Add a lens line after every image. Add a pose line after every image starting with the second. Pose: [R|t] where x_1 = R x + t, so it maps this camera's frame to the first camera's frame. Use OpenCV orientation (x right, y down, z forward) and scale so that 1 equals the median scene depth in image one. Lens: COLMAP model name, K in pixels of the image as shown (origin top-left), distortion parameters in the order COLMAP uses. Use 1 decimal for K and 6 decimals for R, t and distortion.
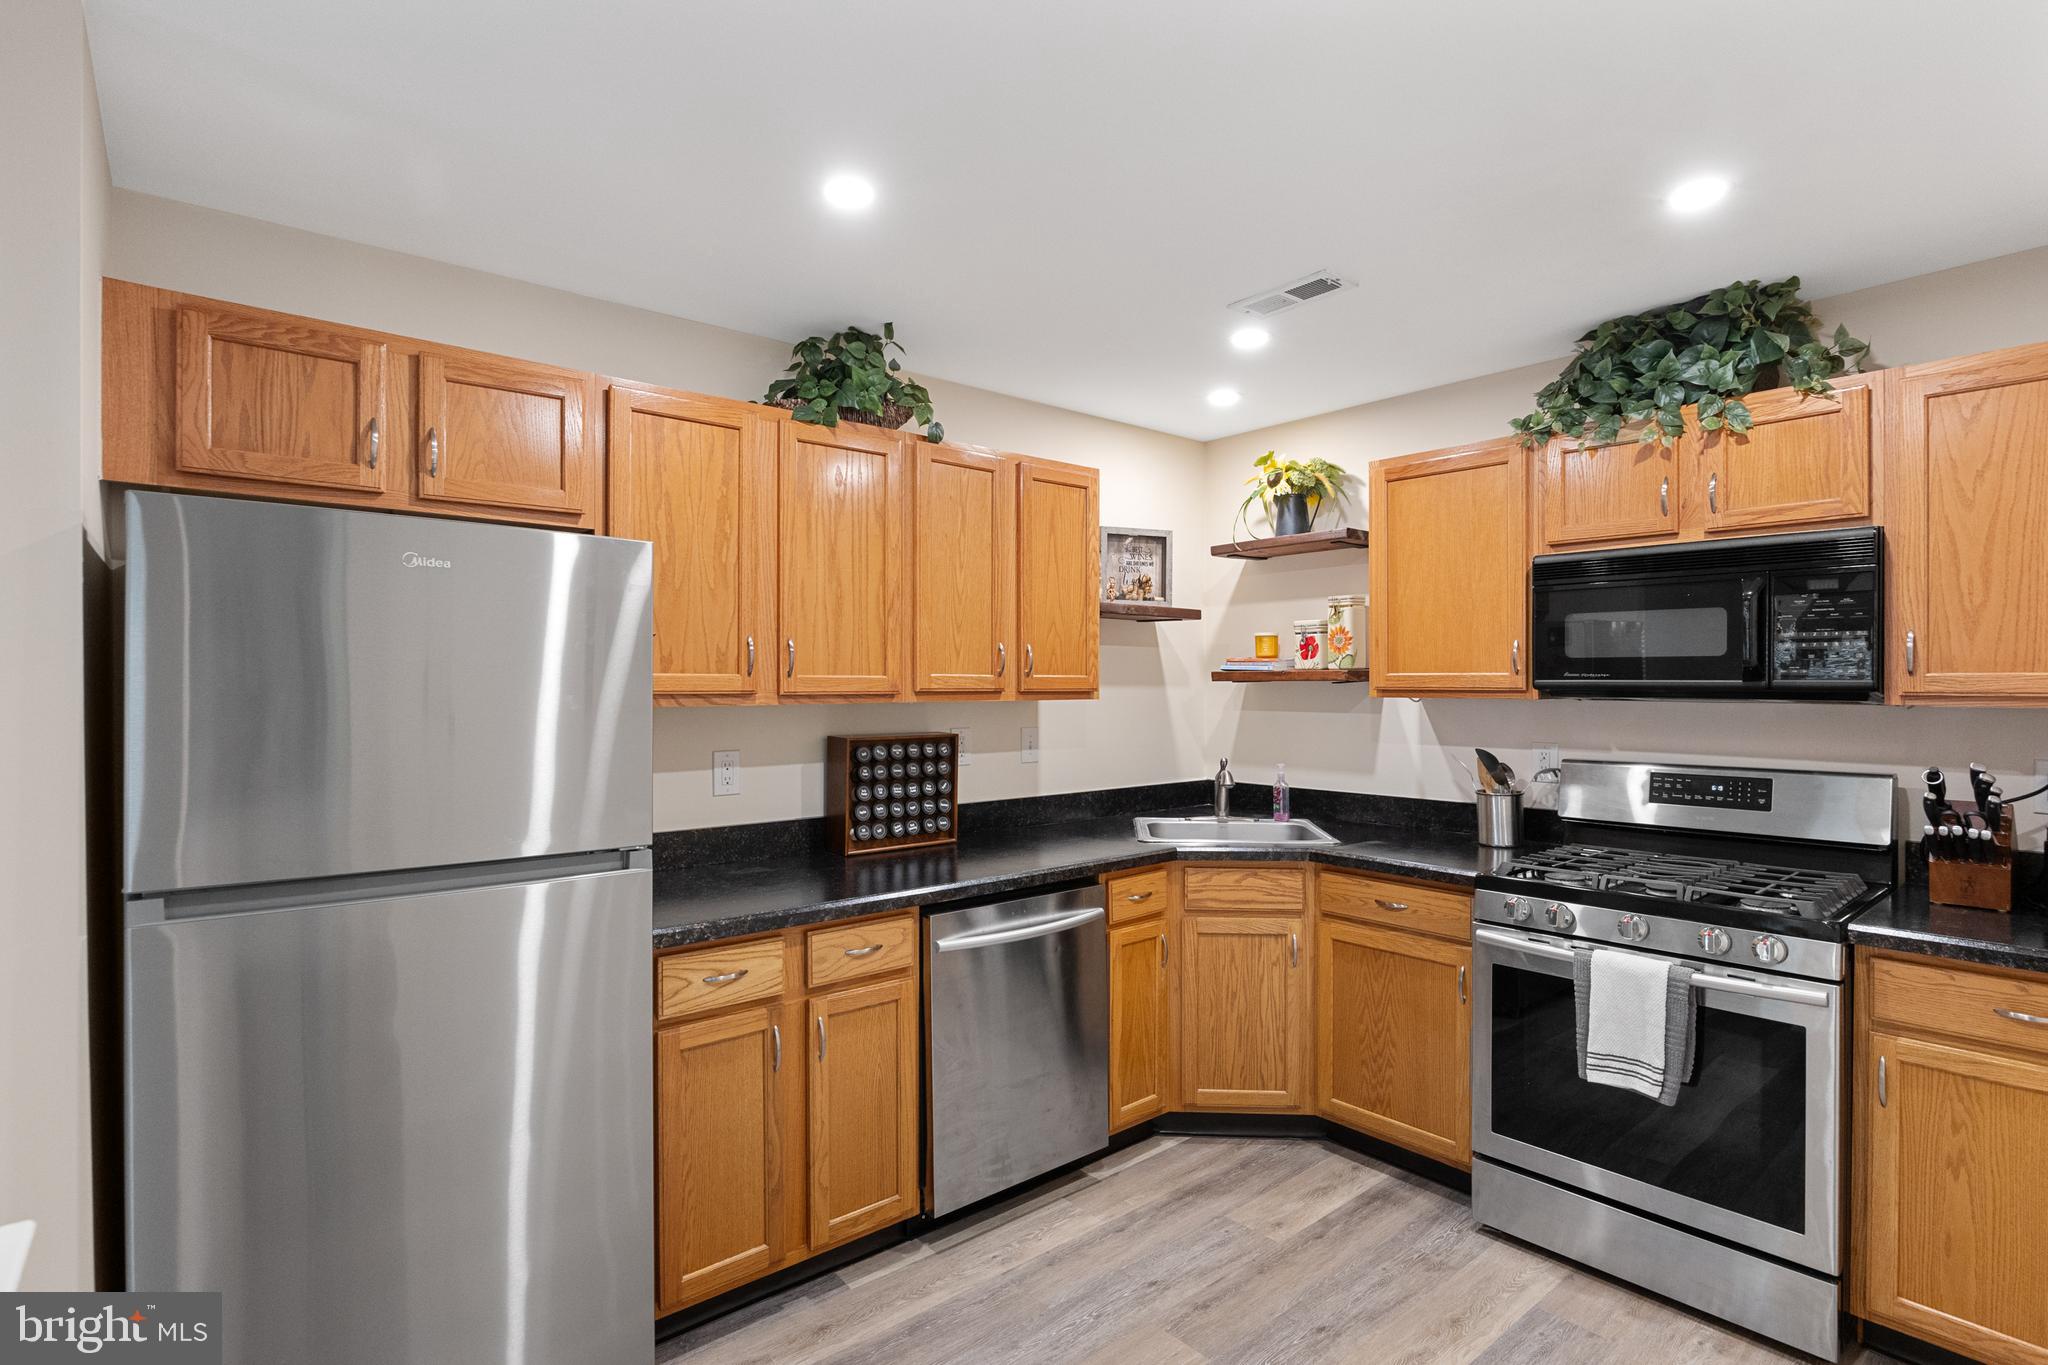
lens RADIAL K [[1012.0, 0, 1040.0], [0, 1012.0, 688.1], [0, 0, 1]] dist [-0.003653, 0.000967]
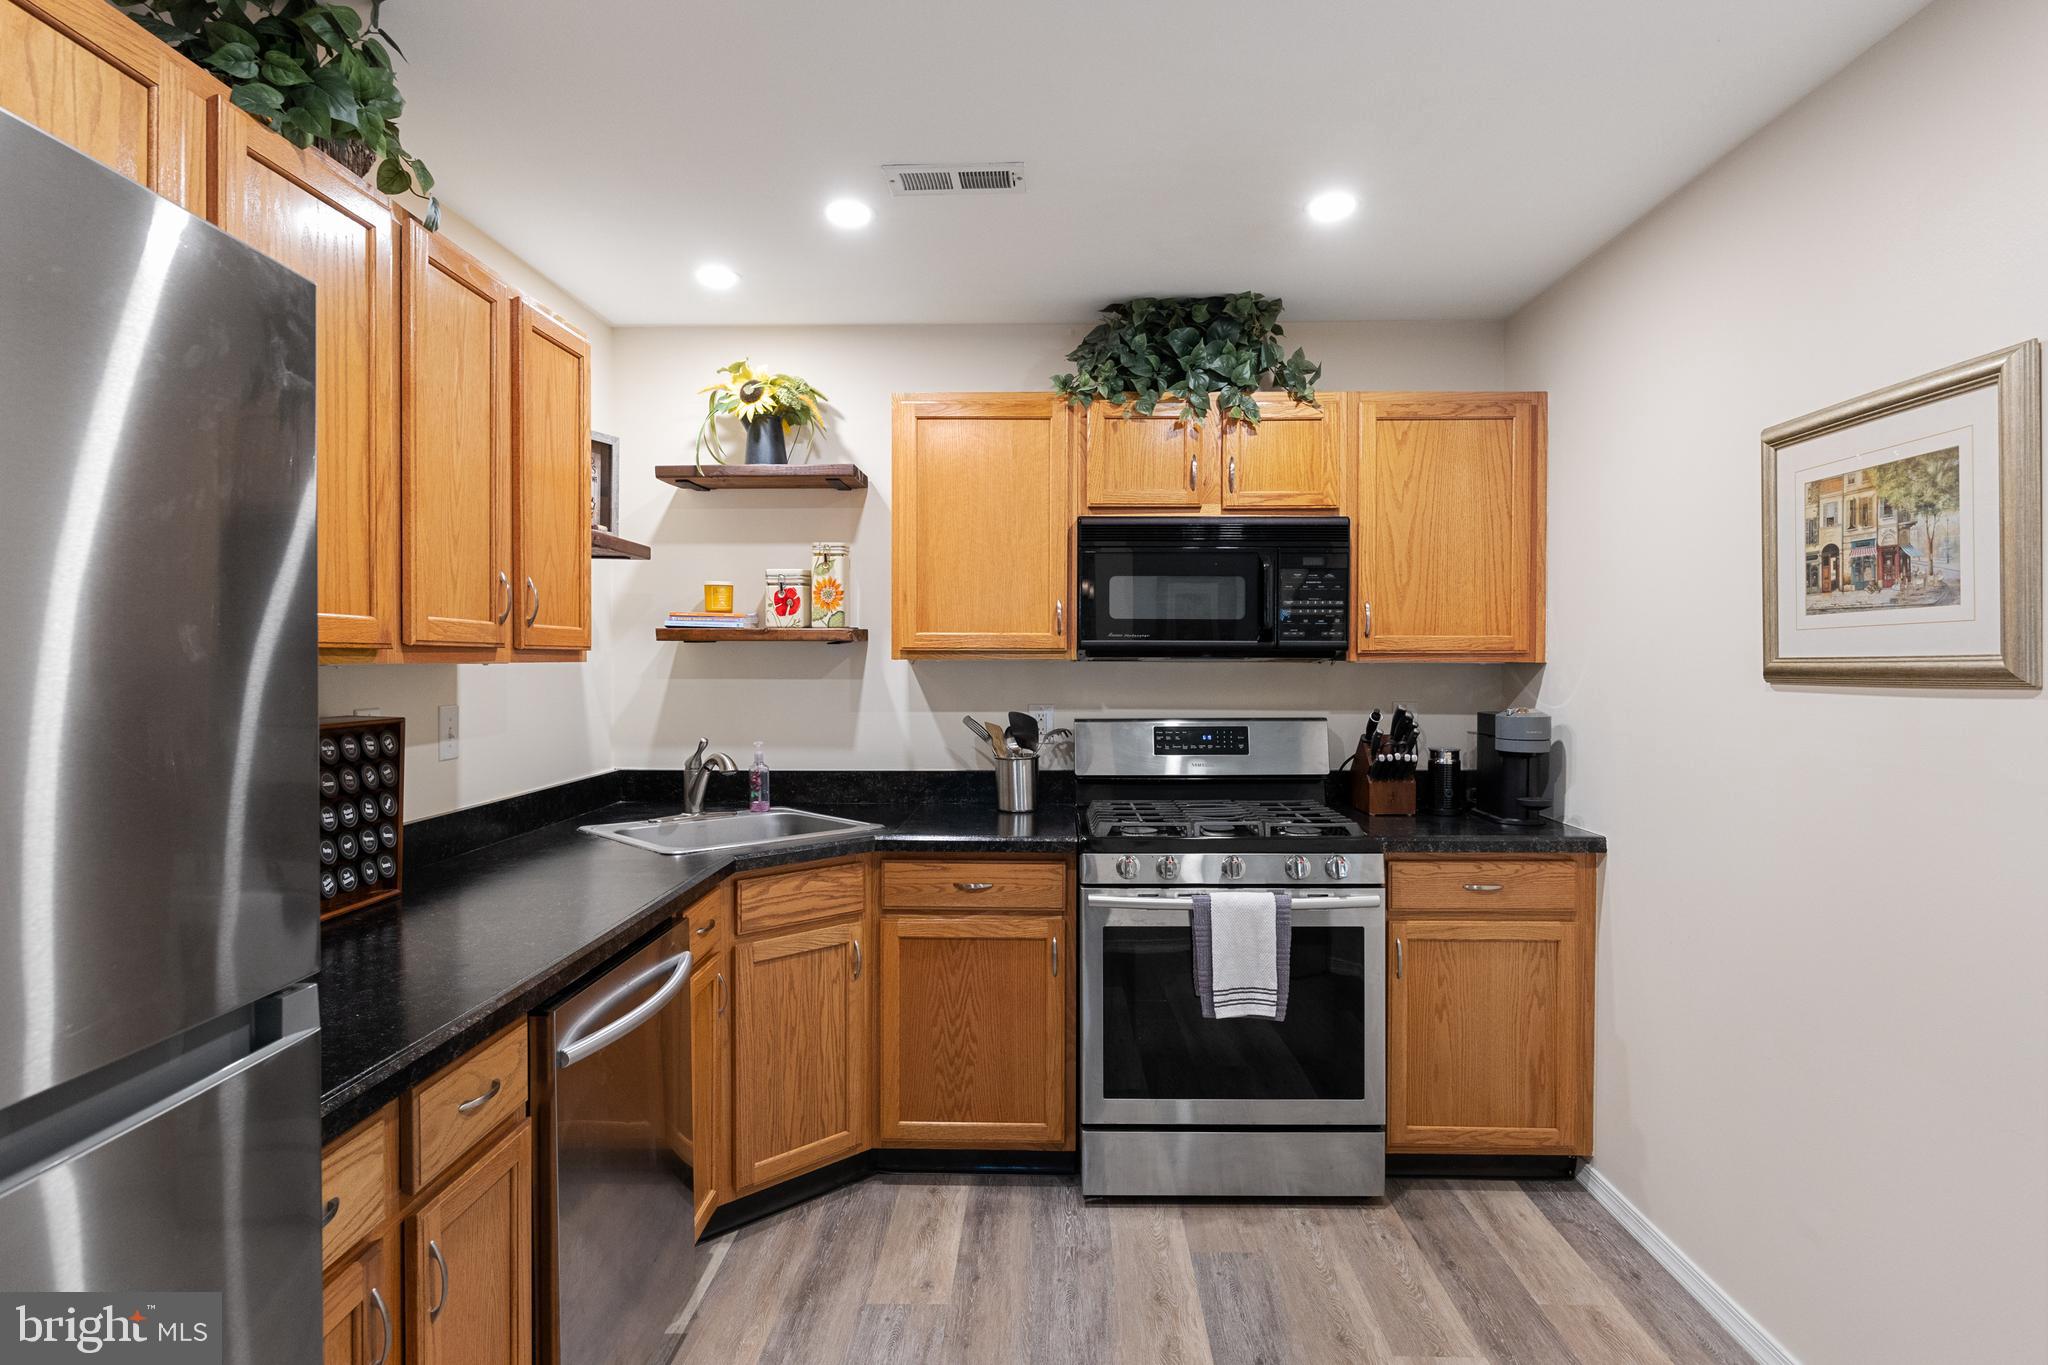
lens RADIAL K [[1110.5, 0, 1030.5], [0, 1110.5, 670.4], [0, 0, 1]] dist [0.002751, 0.003201]
pose [[0.673339, -0.006562, 0.739305, -0.366324], [0.002803, 0.999976, 0.006322, 0.015333], [-0.739329, -0.002185, 0.673341, 0.302998]]
